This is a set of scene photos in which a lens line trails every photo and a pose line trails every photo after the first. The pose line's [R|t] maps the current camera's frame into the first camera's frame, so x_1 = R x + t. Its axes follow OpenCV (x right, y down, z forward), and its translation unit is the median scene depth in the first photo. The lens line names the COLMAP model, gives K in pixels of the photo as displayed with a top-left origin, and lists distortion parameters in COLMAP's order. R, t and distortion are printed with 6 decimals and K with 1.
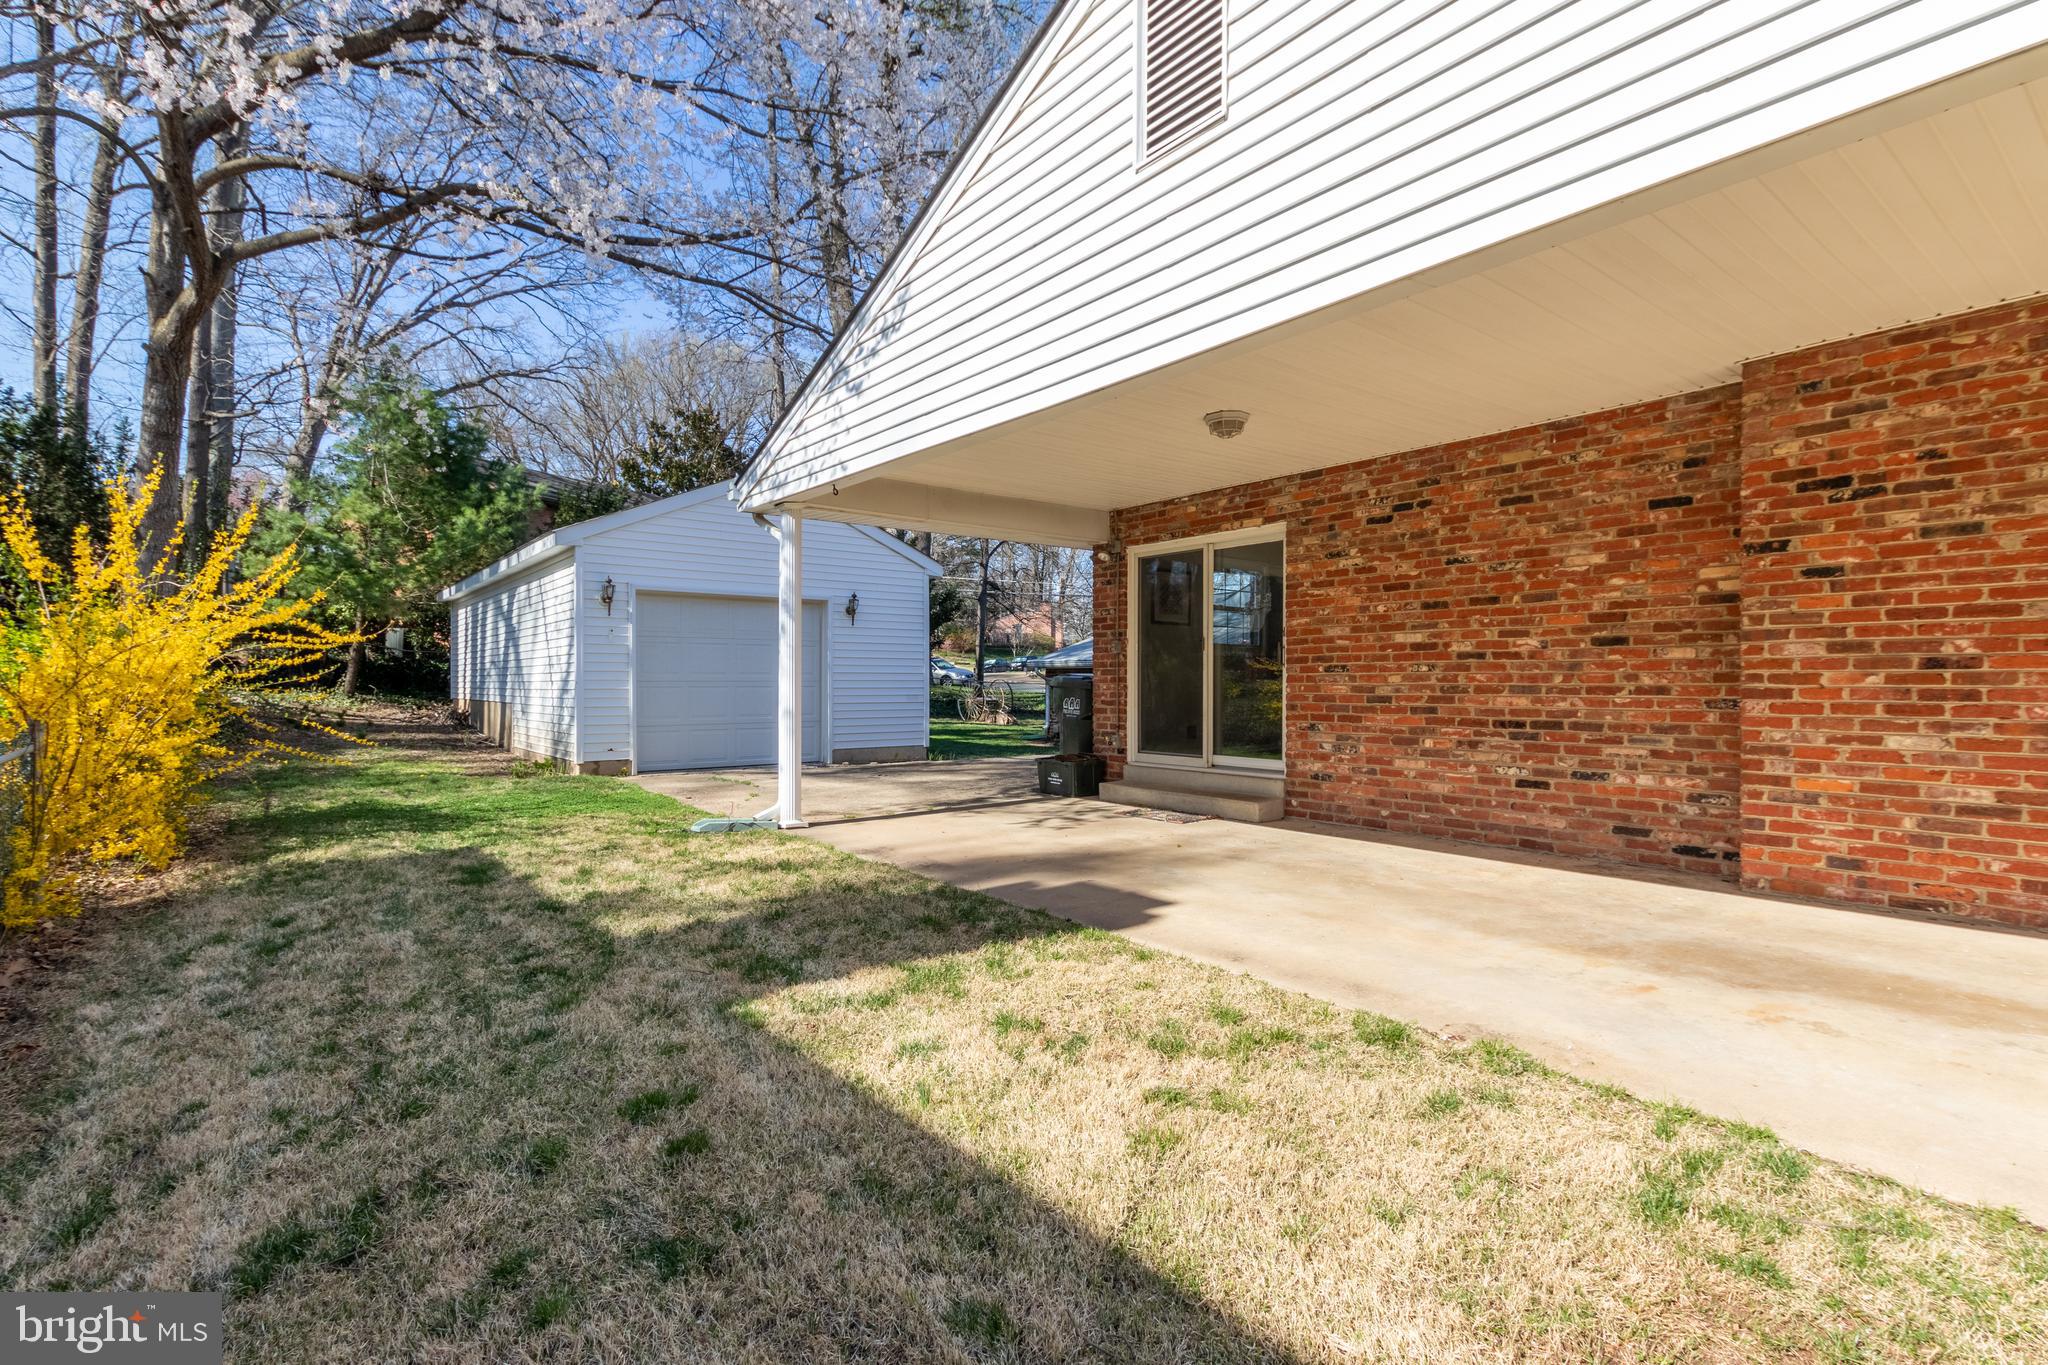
lens RADIAL K [[943.2, 0, 1053.7], [0, 943.2, 689.2], [0, 0, 1]] dist [0.002607, -0.005086]
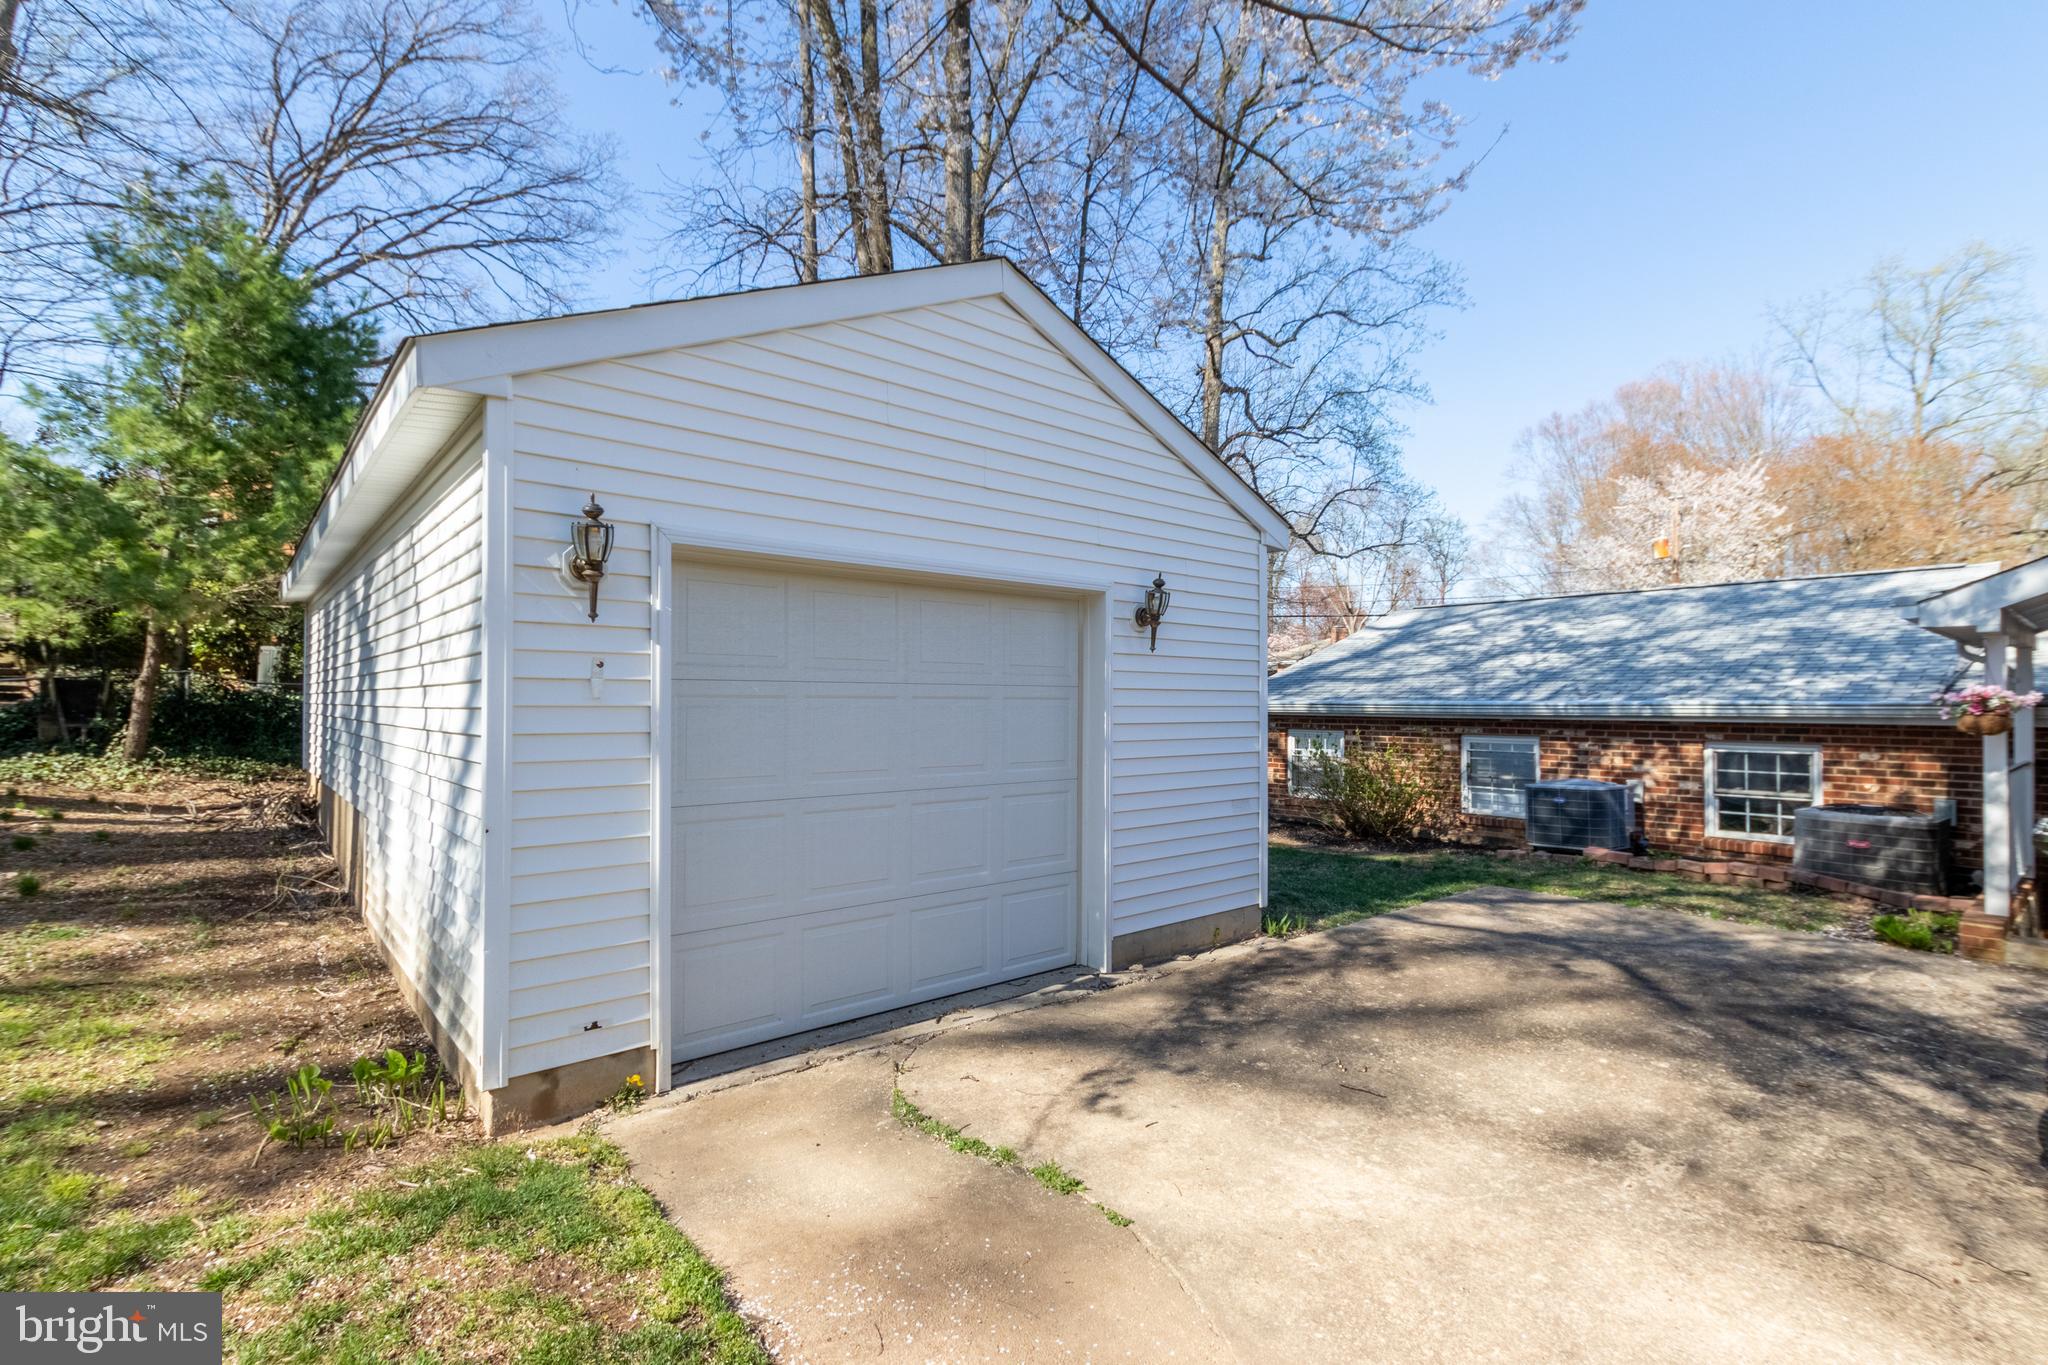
lens RADIAL K [[943.2, 0, 1035.5], [0, 943.2, 696.9], [0, 0, 1]] dist [0.002607, -0.005086]
pose [[0.999808, 0.004847, 0.018998, -0.203716], [-0.004601, 0.999905, -0.012973, -0.029703], [-0.019059, 0.012883, 0.999735, 0.421394]]
